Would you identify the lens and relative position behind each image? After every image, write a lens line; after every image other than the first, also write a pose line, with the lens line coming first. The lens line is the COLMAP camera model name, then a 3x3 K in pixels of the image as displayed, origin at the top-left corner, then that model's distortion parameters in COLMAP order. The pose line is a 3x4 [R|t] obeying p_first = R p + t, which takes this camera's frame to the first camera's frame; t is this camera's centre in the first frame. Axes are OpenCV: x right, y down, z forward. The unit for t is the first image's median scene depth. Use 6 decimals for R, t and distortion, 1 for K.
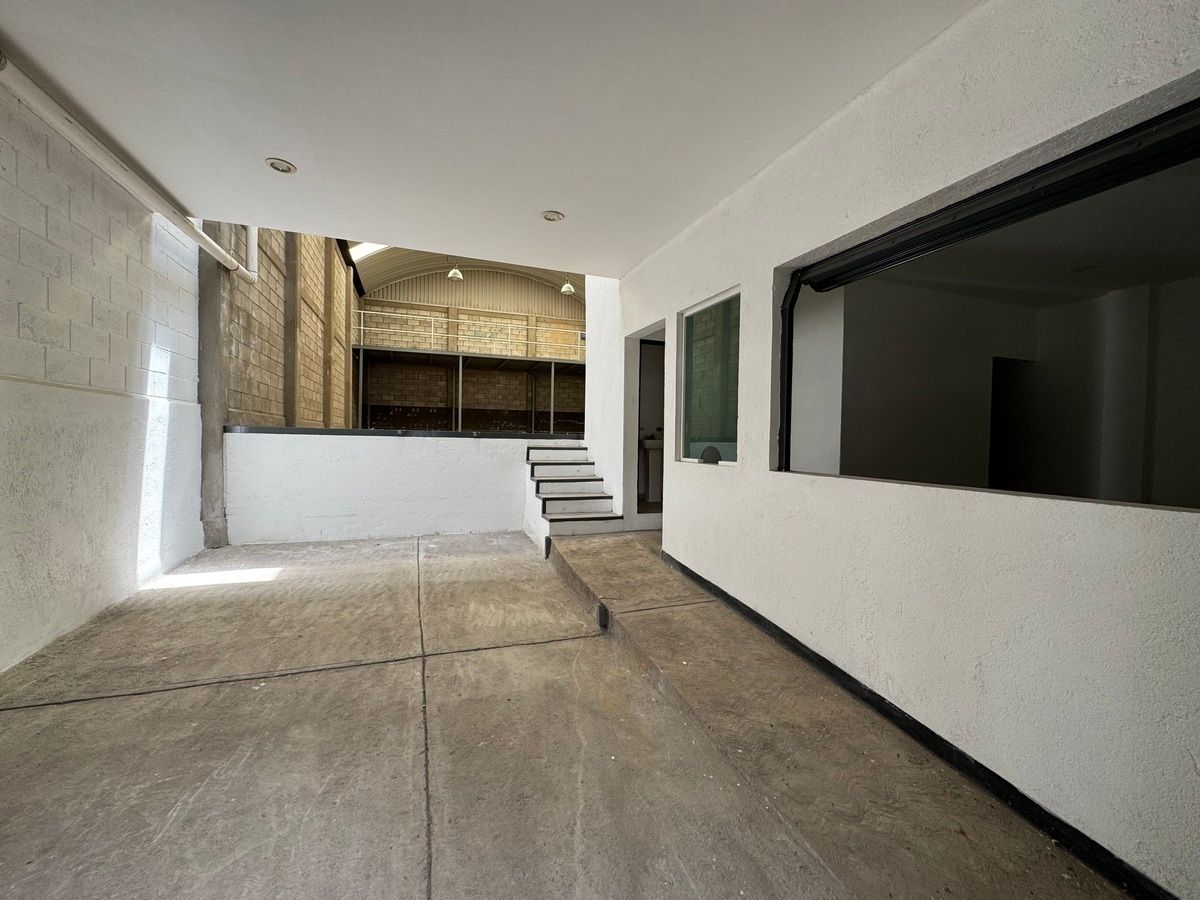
lens RADIAL K [[477.7, 0, 601.3], [0, 477.7, 448.9], [0, 0, 1]] dist [-0.003039, 0.000304]
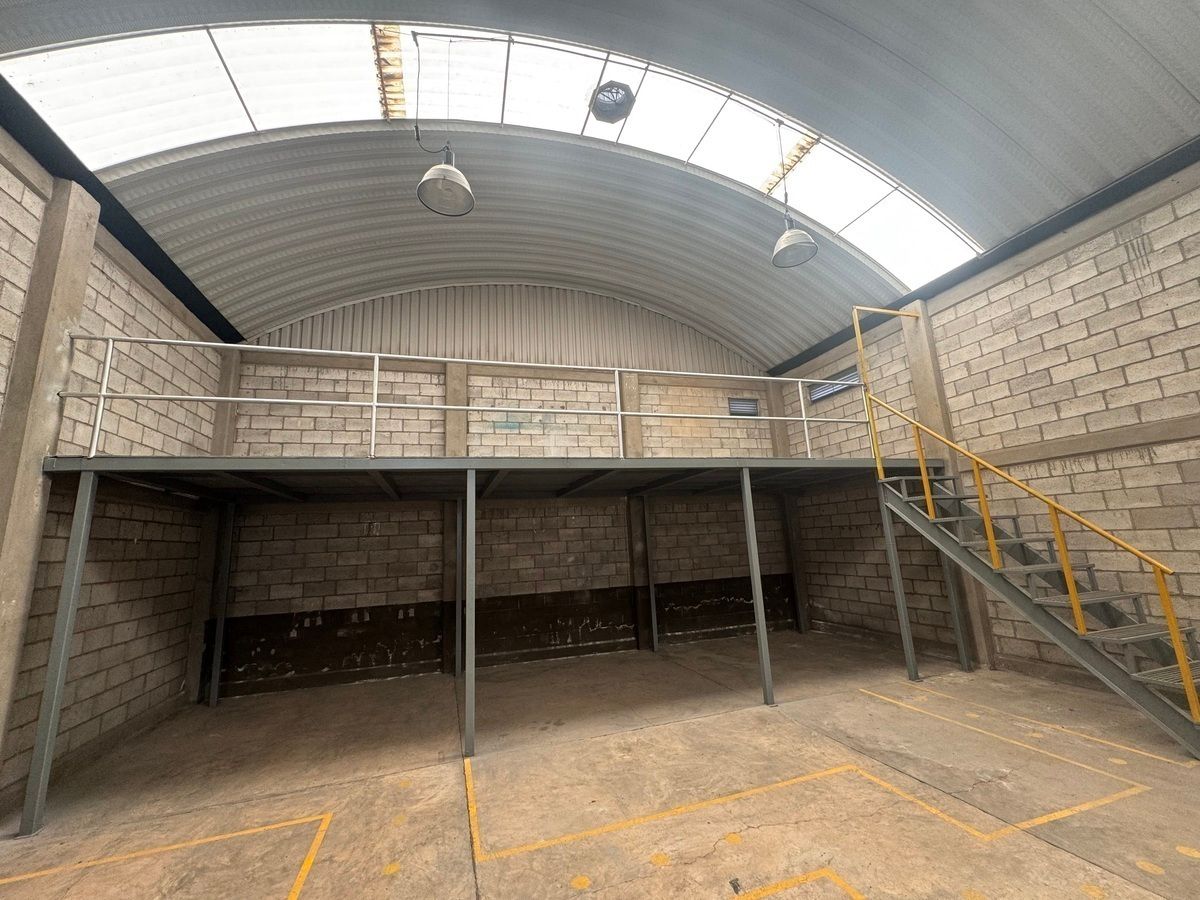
lens RADIAL K [[477.7, 0, 601.3], [0, 477.7, 448.9], [0, 0, 1]] dist [-0.003039, 0.000304]
pose [[0.996585, -0.074844, -0.034868, -0.168888], [0.065720, 0.974677, -0.213740, -0.115997], [0.049982, 0.210719, 0.976268, 0.594370]]
